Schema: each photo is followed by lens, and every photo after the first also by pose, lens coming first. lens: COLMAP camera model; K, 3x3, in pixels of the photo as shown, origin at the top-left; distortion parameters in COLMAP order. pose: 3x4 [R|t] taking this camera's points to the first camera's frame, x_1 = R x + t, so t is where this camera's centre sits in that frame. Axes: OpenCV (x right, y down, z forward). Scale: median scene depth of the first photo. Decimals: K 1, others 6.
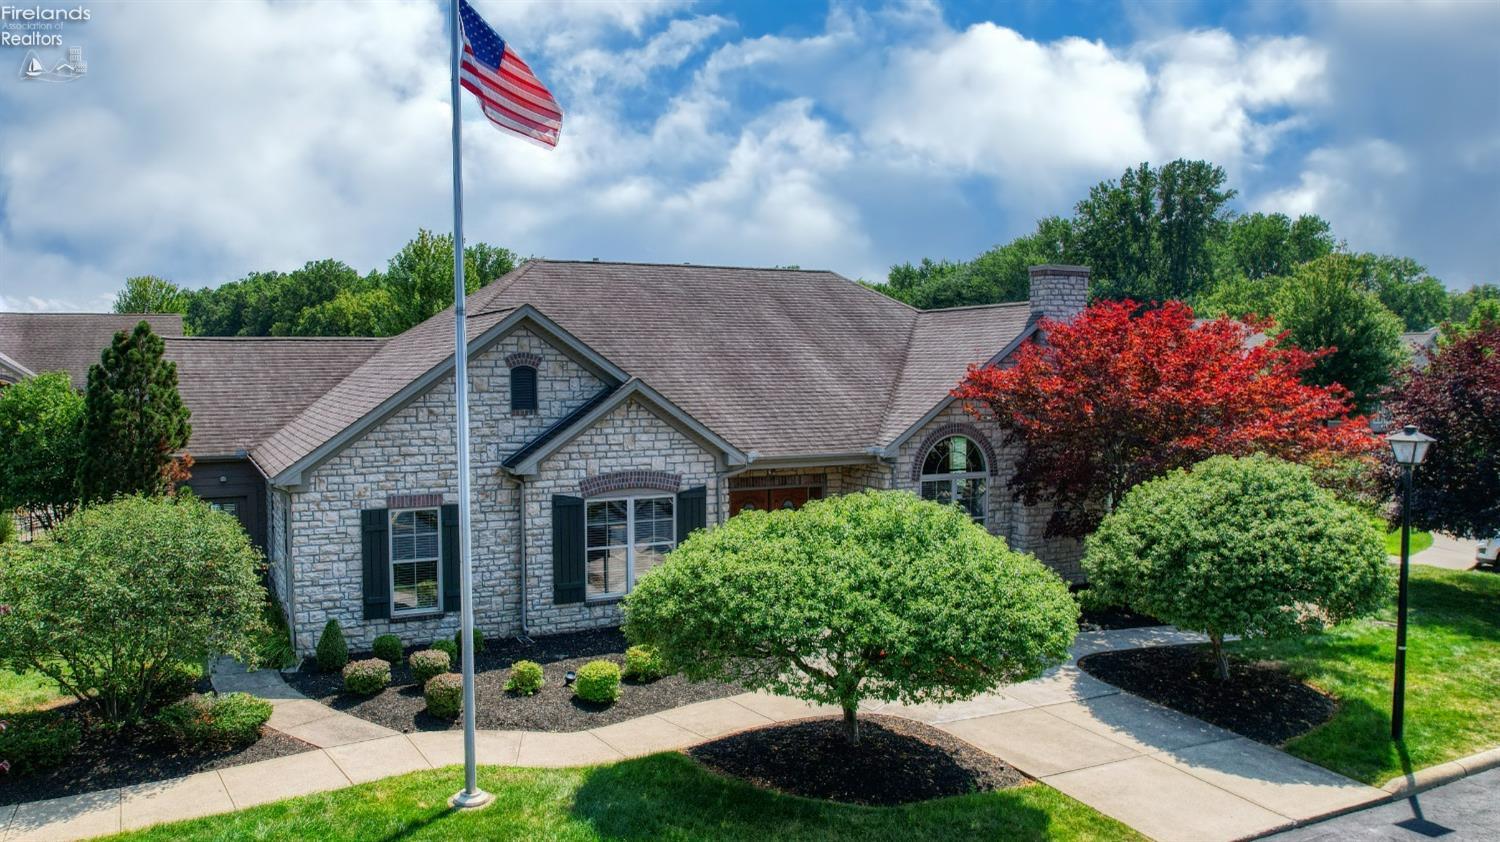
lens RADIAL K [[1043.4, 0, 747.5], [0, 1043.4, 415.8], [0, 0, 1]] dist [-0.003852, -0.000545]
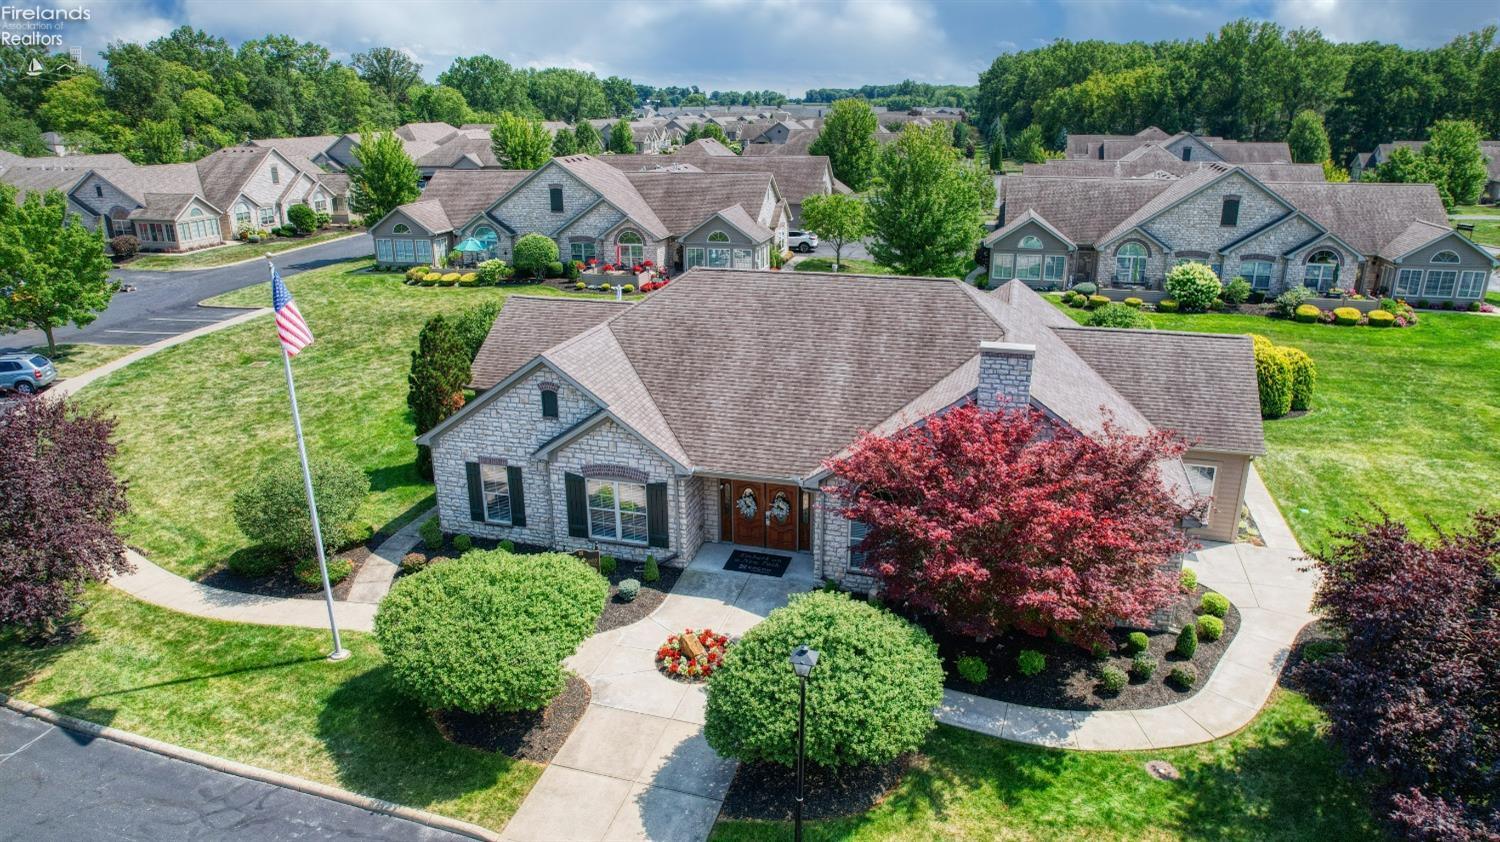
lens RADIAL K [[932.8, 0, 753.6], [0, 932.8, 418.0], [0, 0, 1]] dist [-0.007167, 0.000136]
pose [[0.764937, 0.203463, -0.611125, 0.875383], [-0.053902, 0.965690, 0.254041, -0.375884], [0.641846, -0.161385, 0.749659, 0.139962]]
